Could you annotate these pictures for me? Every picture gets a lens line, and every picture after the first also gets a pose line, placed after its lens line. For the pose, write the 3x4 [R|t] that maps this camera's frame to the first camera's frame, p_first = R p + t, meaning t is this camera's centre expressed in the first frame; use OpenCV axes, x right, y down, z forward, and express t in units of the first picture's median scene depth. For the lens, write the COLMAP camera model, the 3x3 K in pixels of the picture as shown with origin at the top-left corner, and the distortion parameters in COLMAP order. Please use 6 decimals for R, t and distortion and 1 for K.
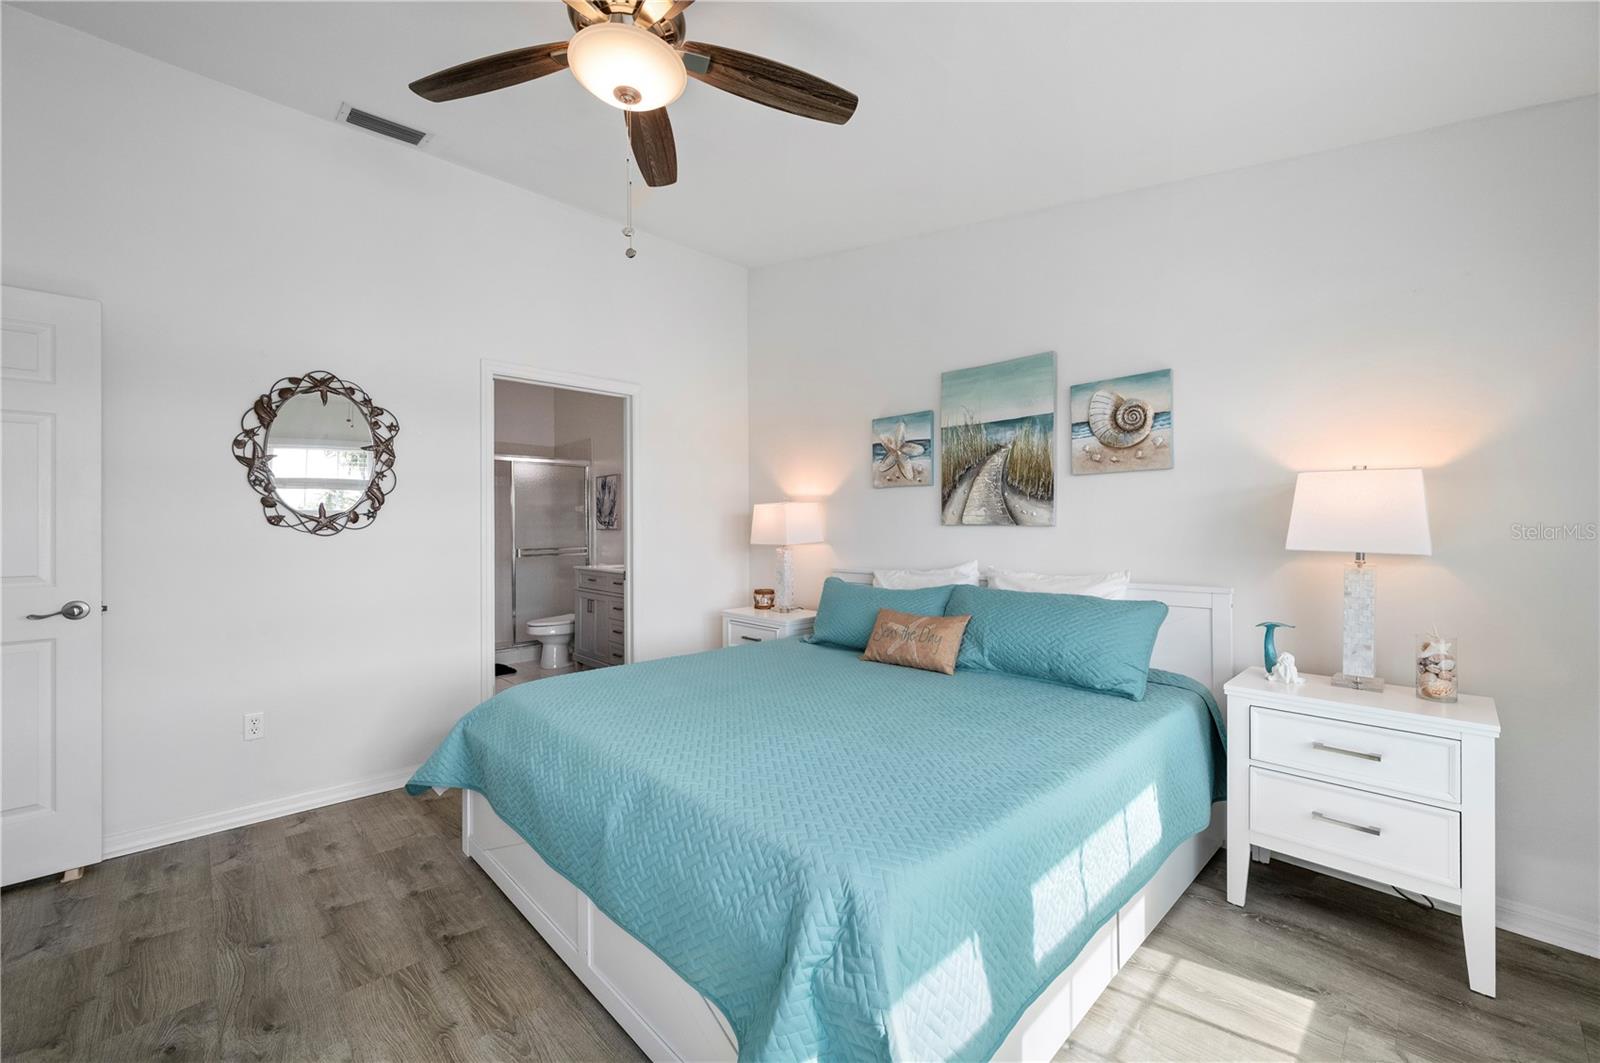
lens RADIAL K [[640.3, 0, 809.3], [0, 640.3, 532.7], [0, 0, 1]] dist [-0.000137, -0.000821]
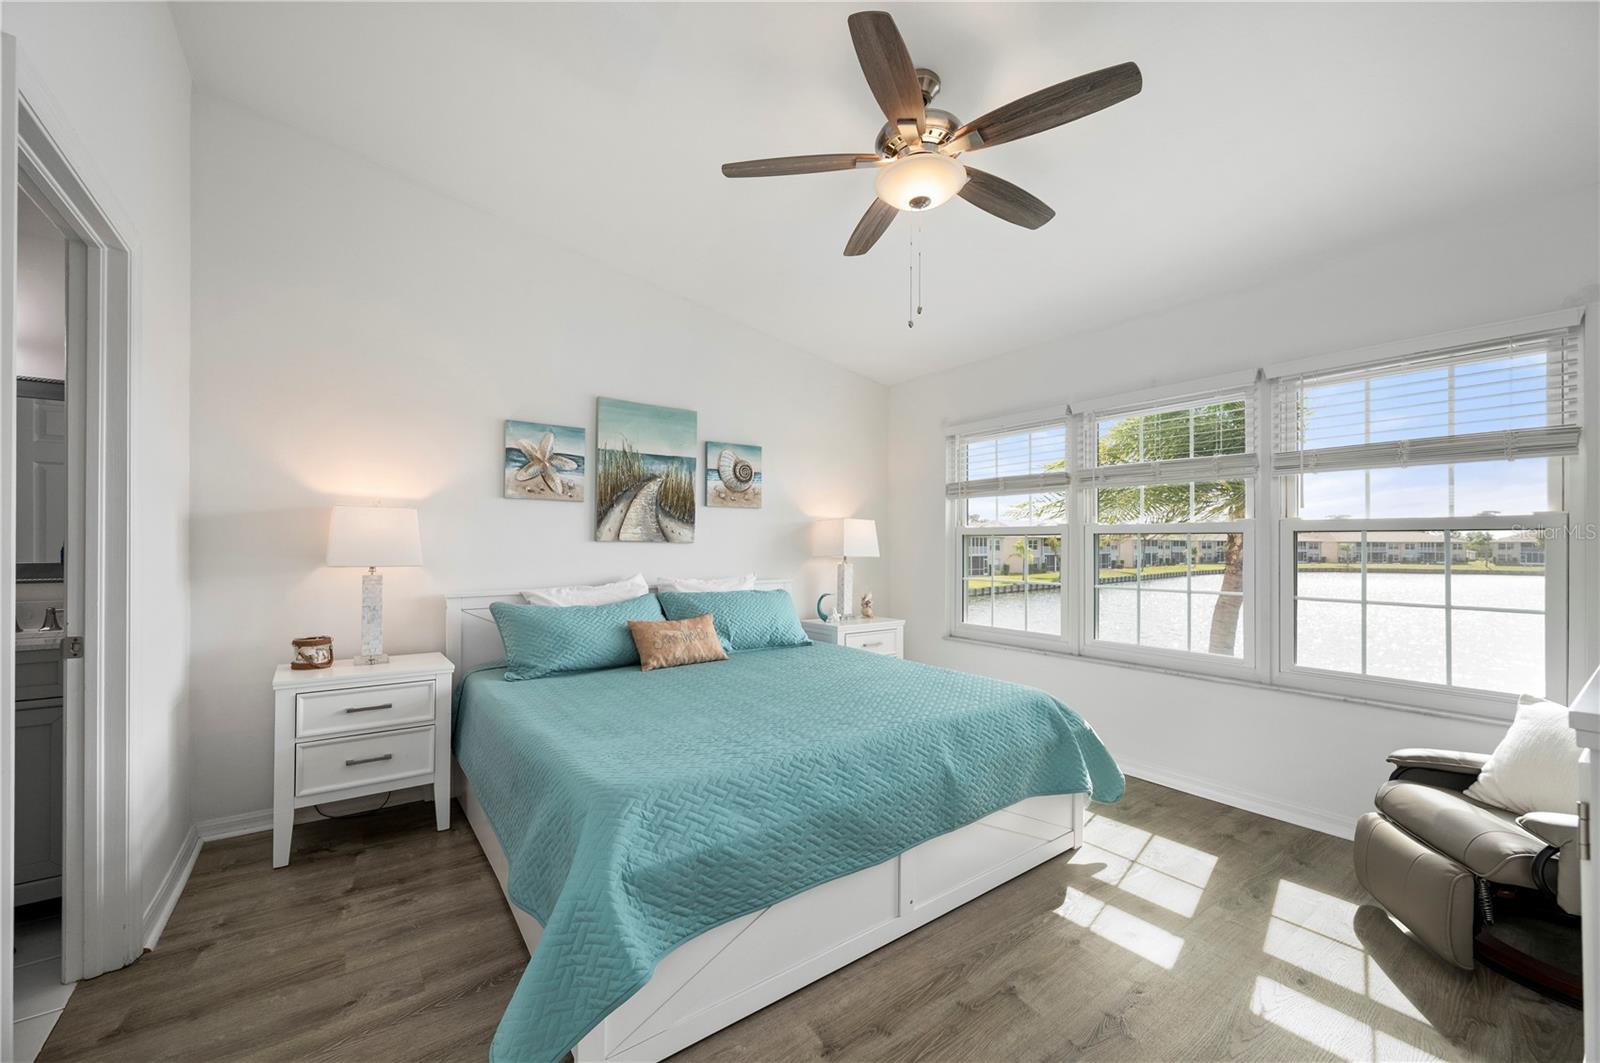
lens RADIAL K [[640.3, 0, 814.4], [0, 640.3, 535.4], [0, 0, 1]] dist [-0.000137, -0.000821]
pose [[0.115722, 0.030216, 0.992822, -0.833495], [0.012530, 0.999413, -0.031878, 0.017299], [-0.993203, 0.016129, 0.115275, 0.558915]]
